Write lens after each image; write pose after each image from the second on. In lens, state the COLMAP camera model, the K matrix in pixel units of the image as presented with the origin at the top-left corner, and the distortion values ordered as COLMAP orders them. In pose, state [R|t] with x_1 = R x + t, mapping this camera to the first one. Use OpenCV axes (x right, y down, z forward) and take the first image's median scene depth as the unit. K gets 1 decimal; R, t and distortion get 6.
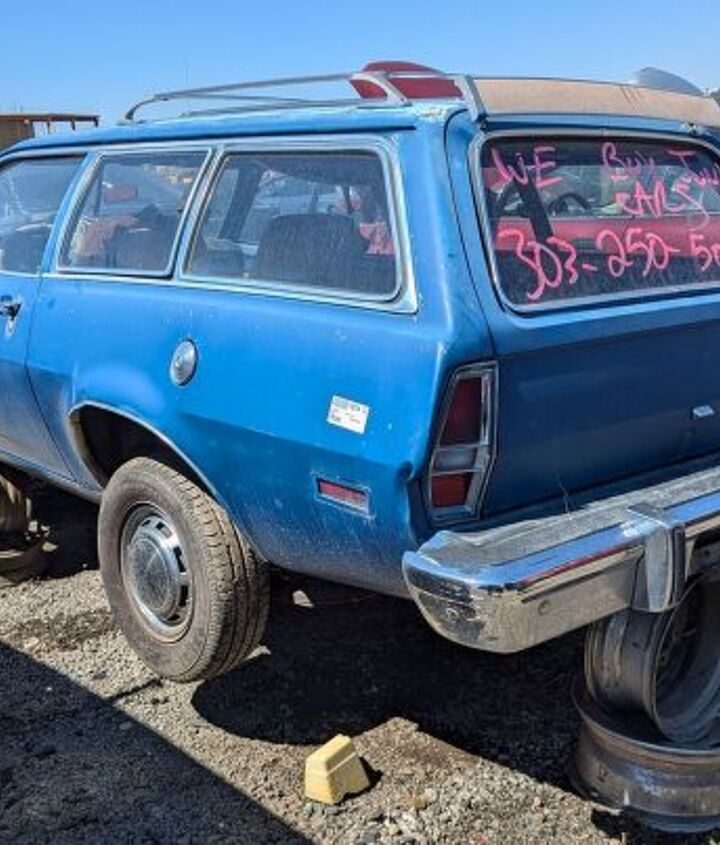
lens RADIAL K [[1057.5, 0, 377.8], [0, 1057.5, 407.7], [0, 0, 1]] dist [0.141461, -0.347788]
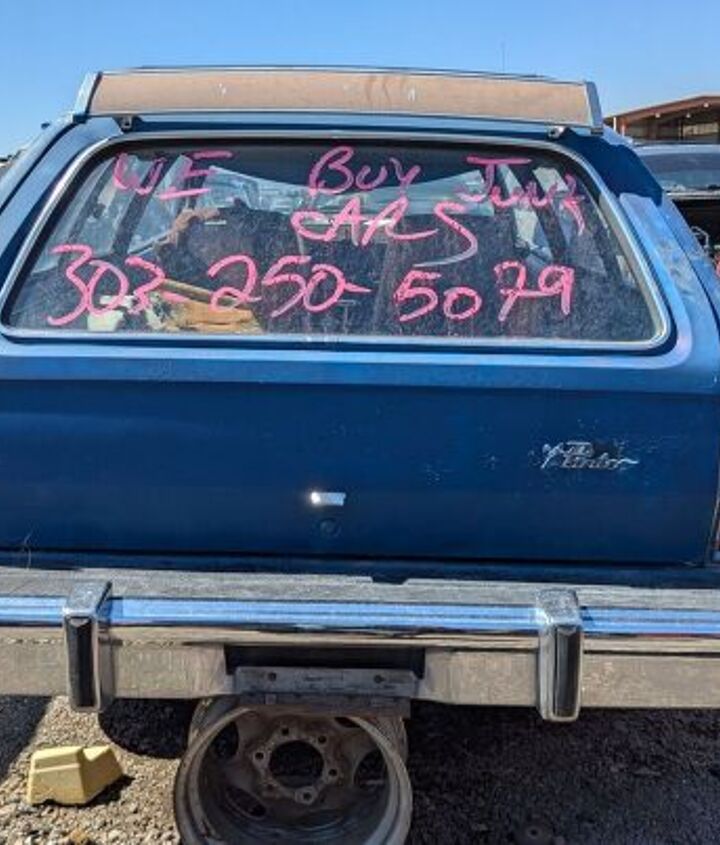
lens RADIAL K [[1057.5, 0, 377.8], [0, 1057.5, 407.7], [0, 0, 1]] dist [0.141461, -0.347788]
pose [[0.760273, 0.167627, -0.627603, 0.804503], [-0.157859, 0.984847, 0.071816, -0.122810], [0.630131, 0.044473, 0.775214, 0.425076]]
